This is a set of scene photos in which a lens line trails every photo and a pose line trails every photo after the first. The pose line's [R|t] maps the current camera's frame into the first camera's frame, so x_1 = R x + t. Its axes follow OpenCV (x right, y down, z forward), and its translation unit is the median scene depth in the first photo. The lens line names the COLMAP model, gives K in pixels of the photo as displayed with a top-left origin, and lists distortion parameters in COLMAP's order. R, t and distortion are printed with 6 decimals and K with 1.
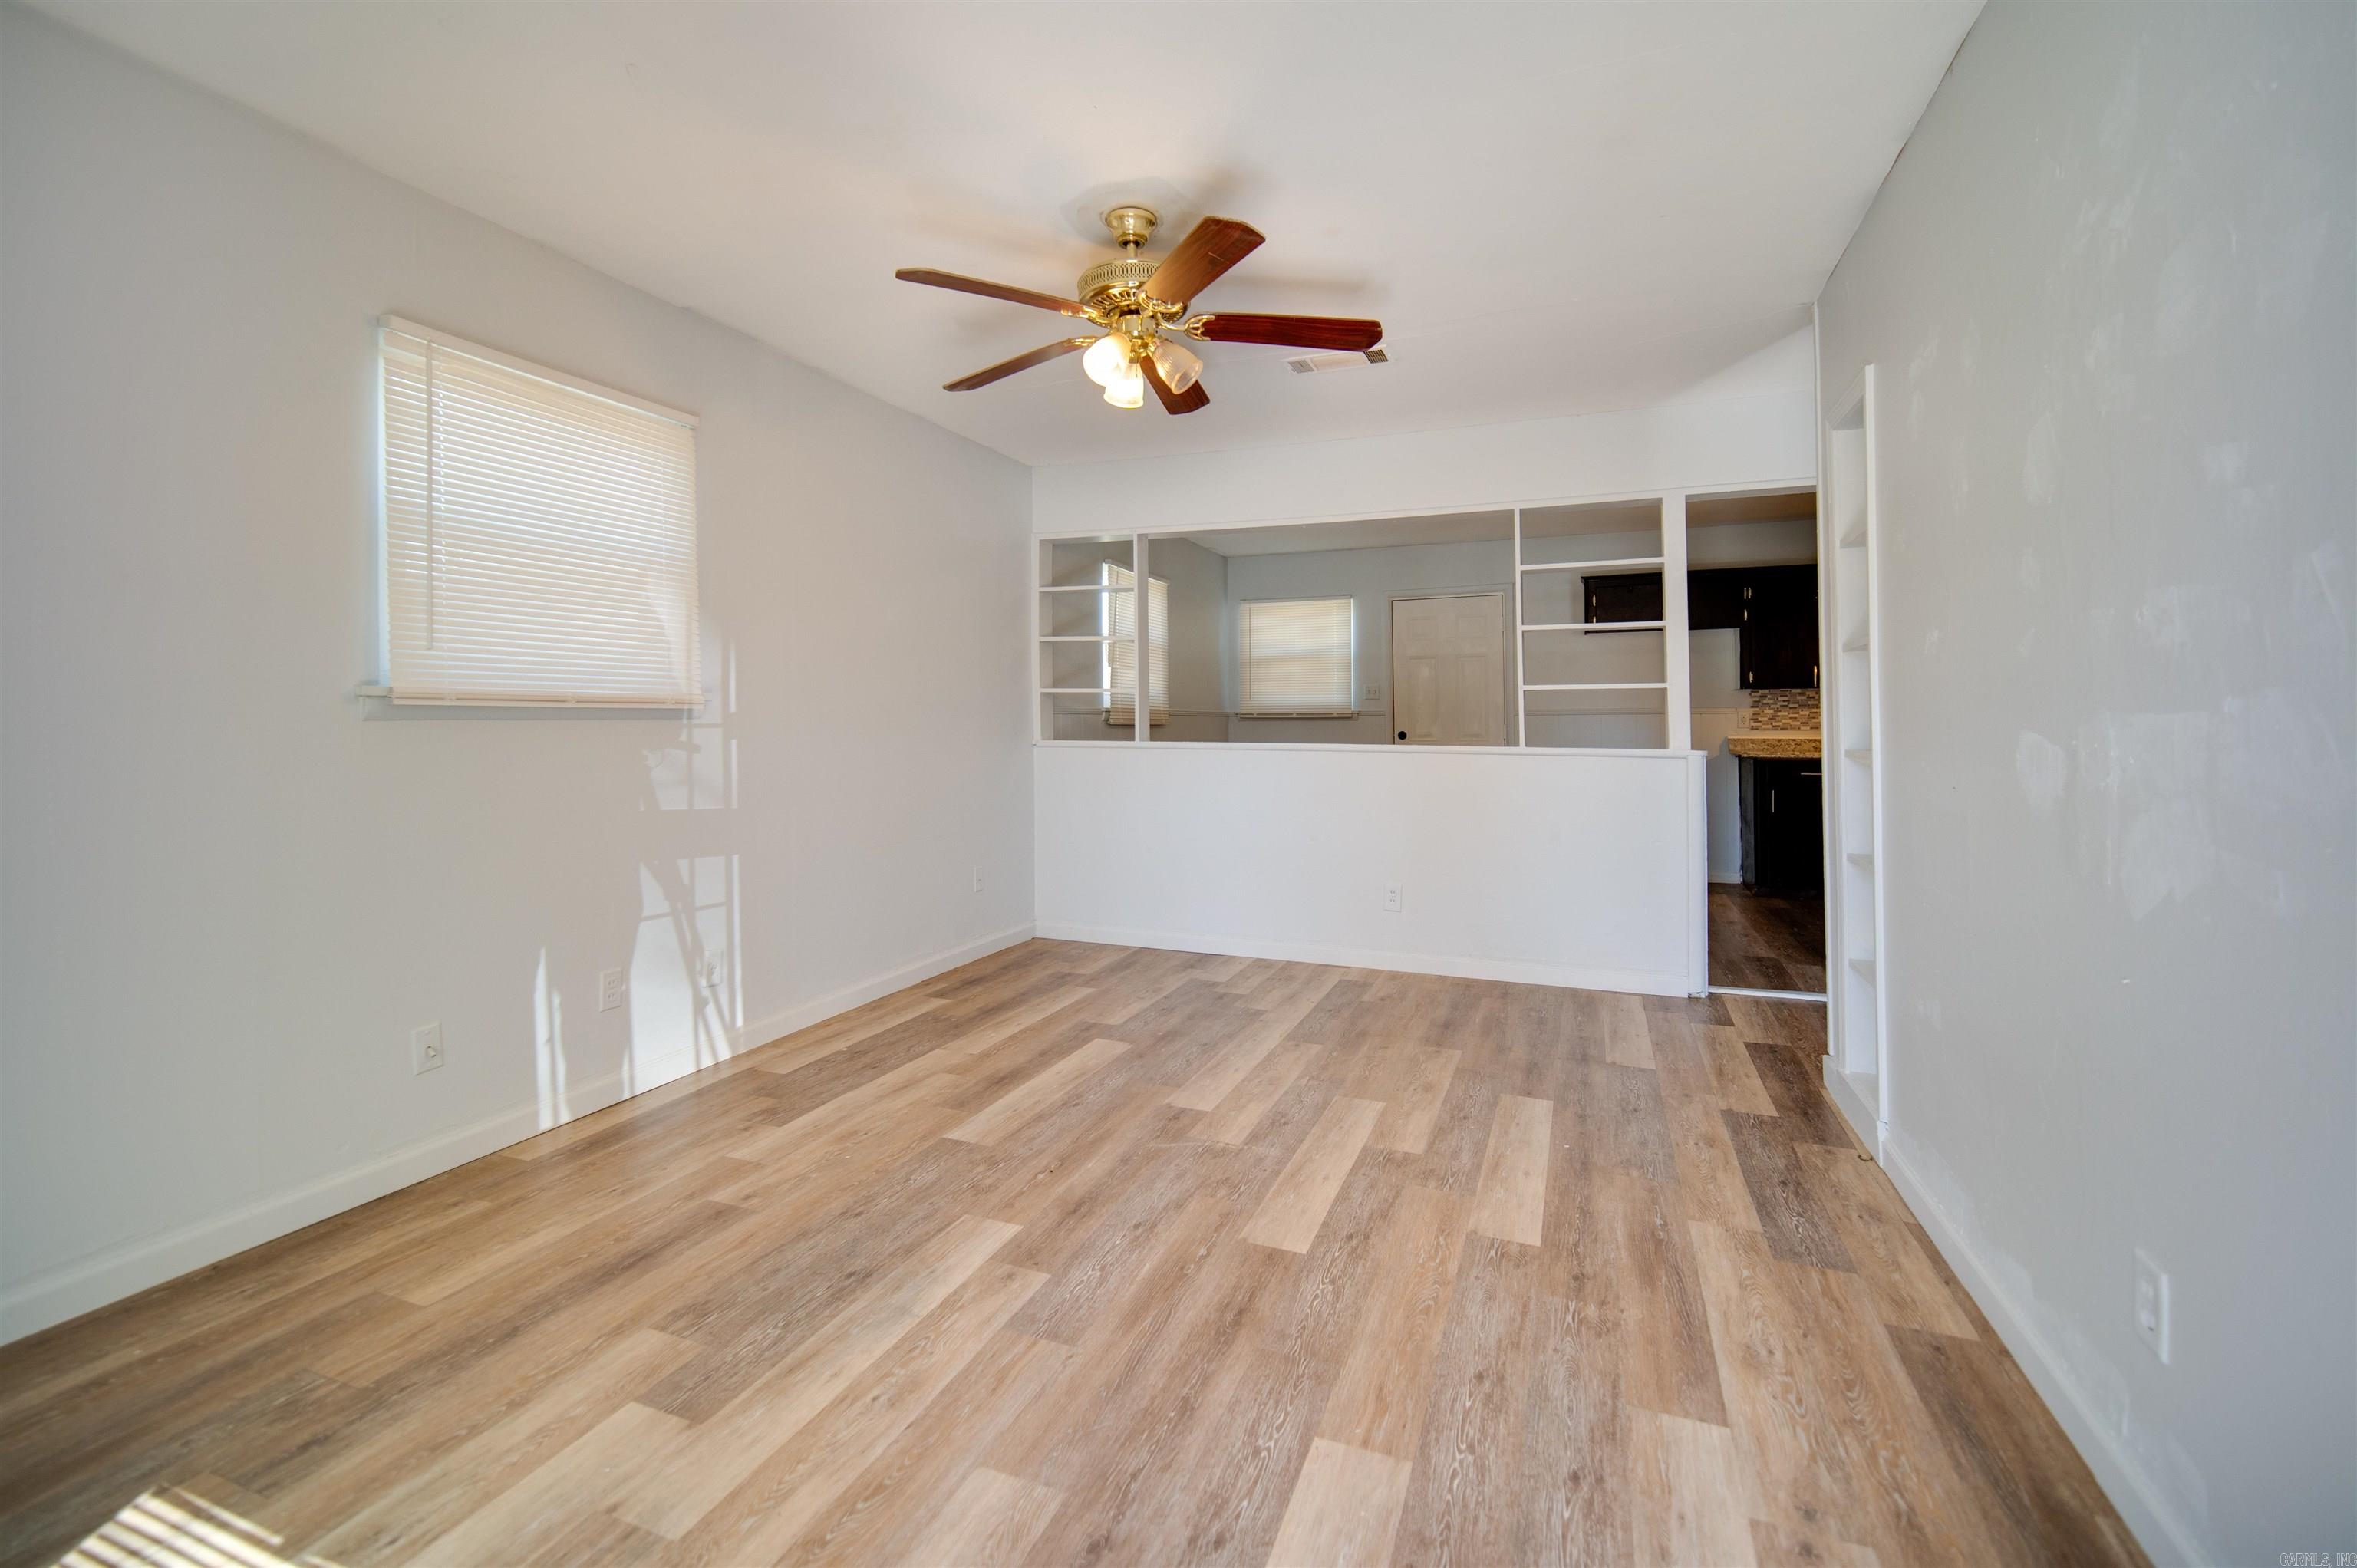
lens RADIAL K [[1008.0, 0, 1183.1], [0, 1008.0, 718.4], [0, 0, 1]] dist [-0.000791, -0.000112]
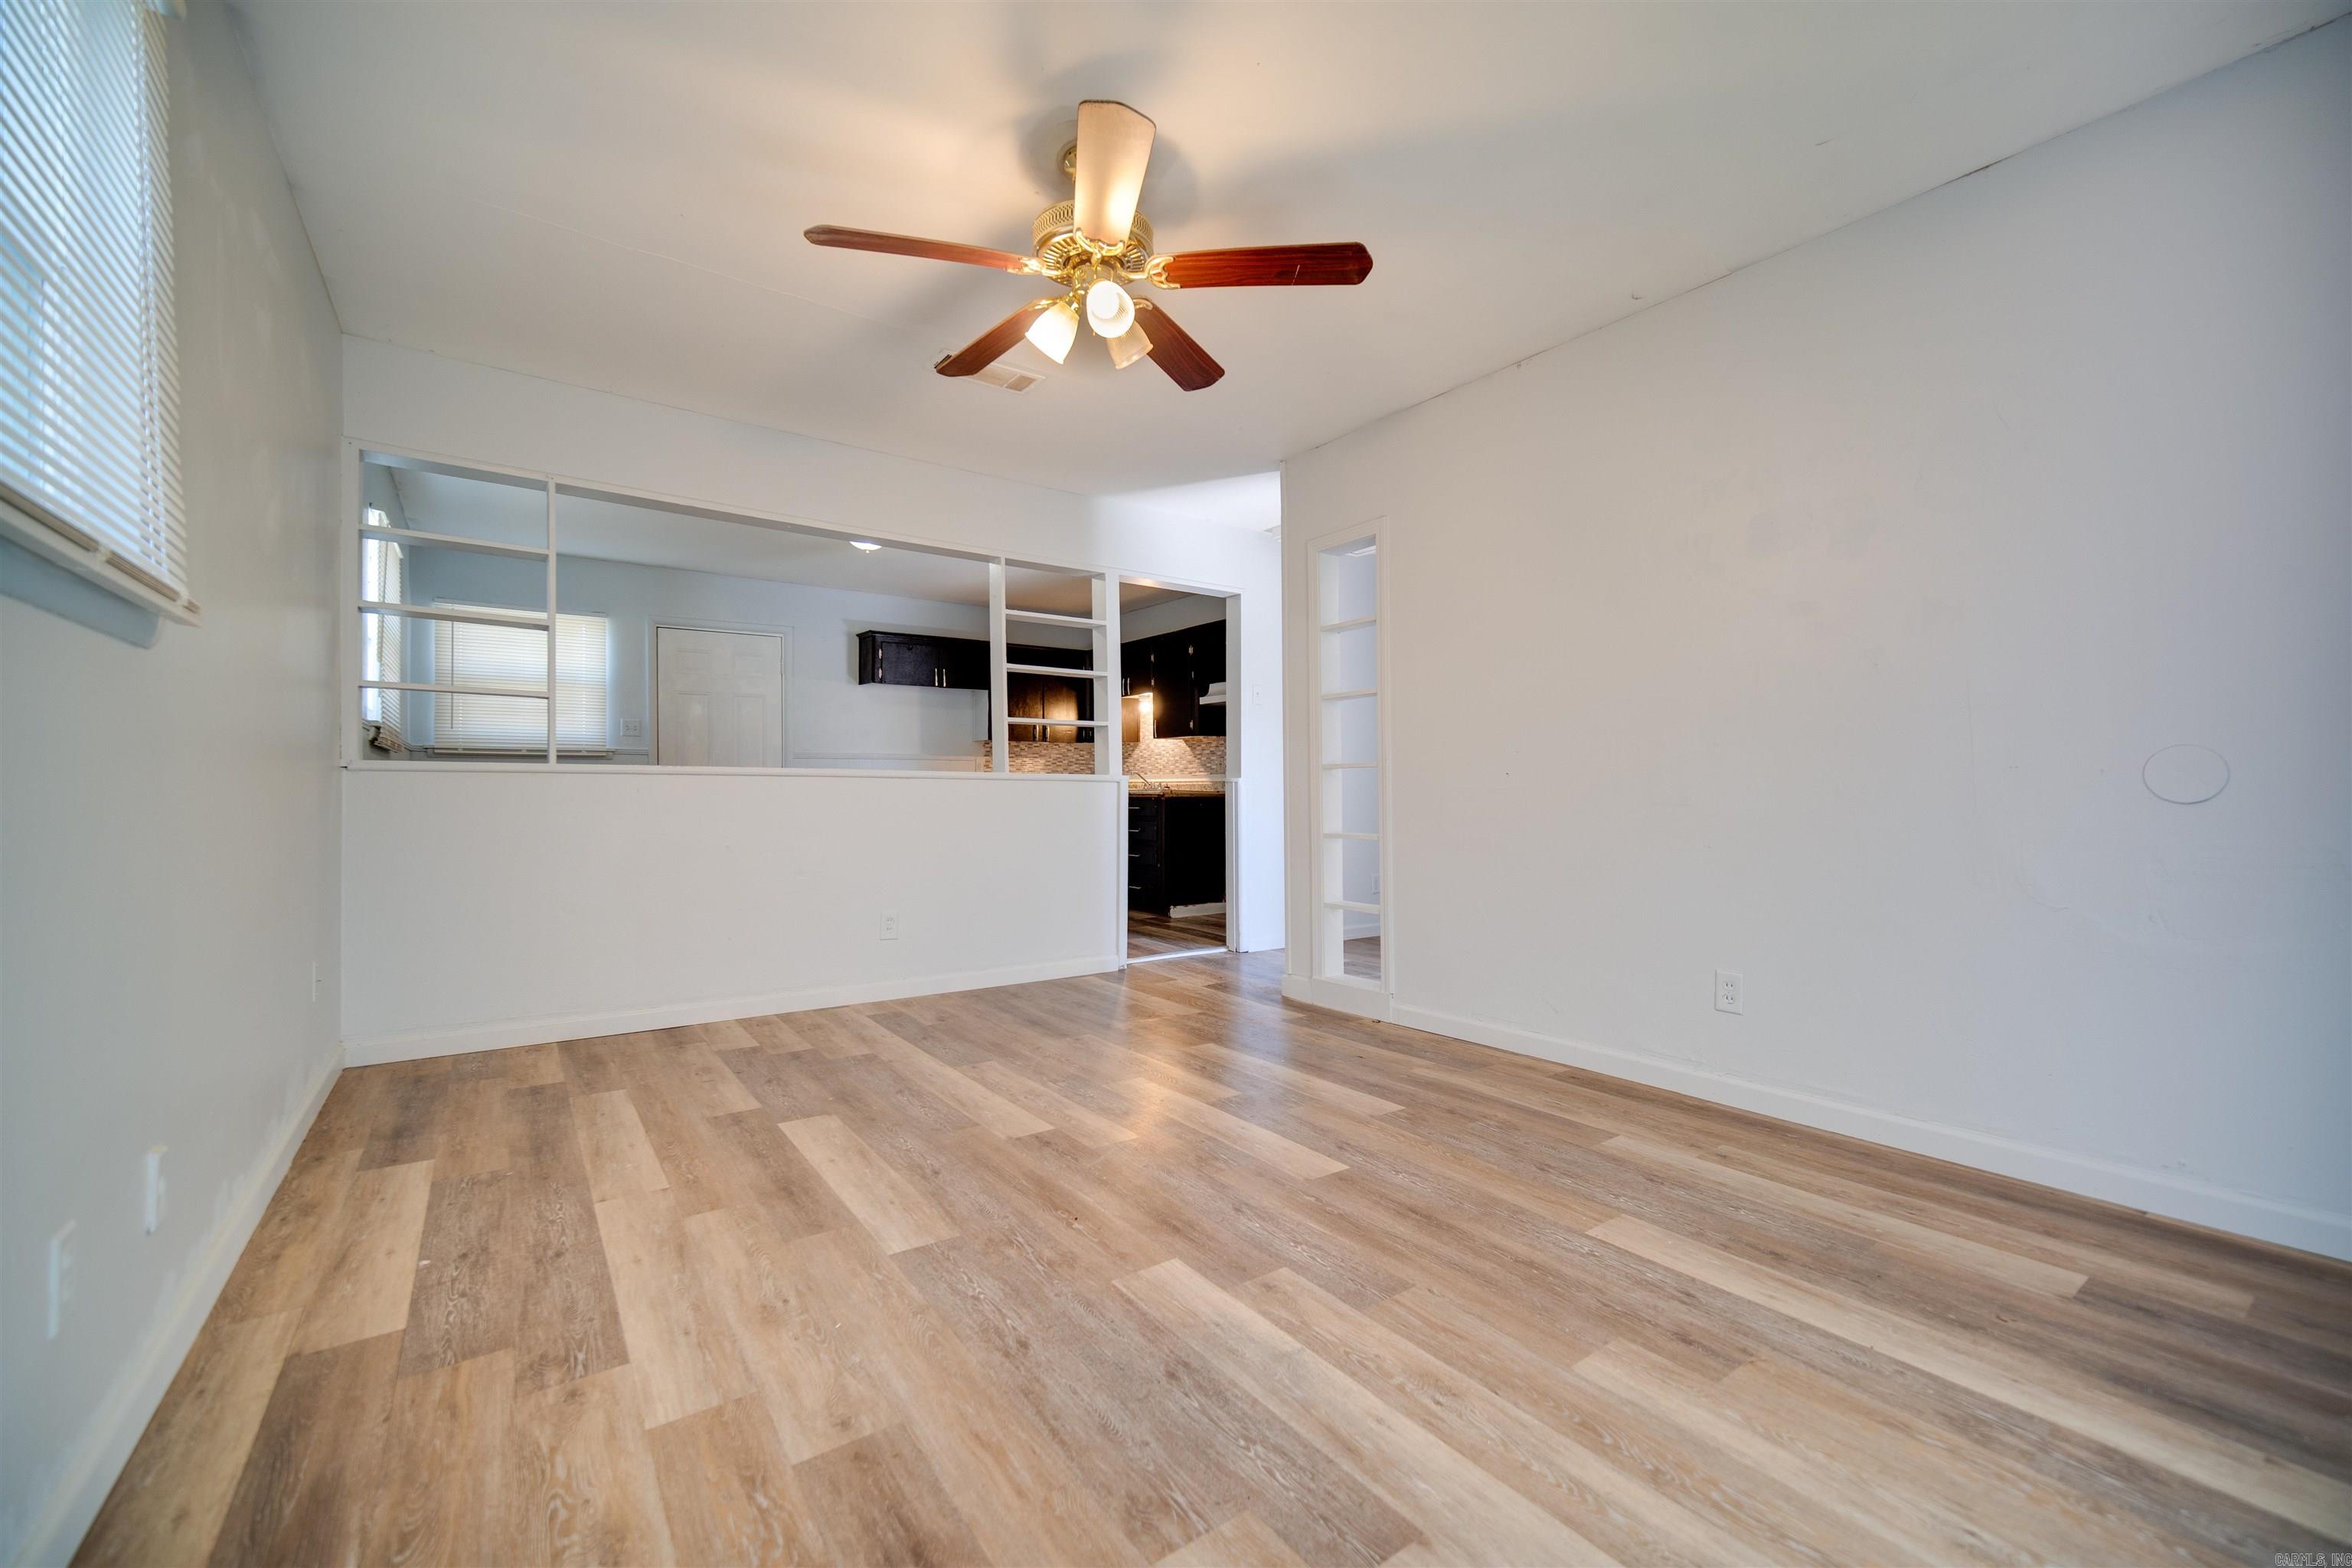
lens RADIAL K [[941.4, 0, 1176.0], [0, 941.4, 784.0], [0, 0, 1]] dist [0.000197, 0.000131]
pose [[0.542118, 0.008921, 0.840255, -0.832871], [-0.004869, 0.999960, -0.007475, 0.089804], [-0.840288, -0.000039, 0.542140, 0.533380]]
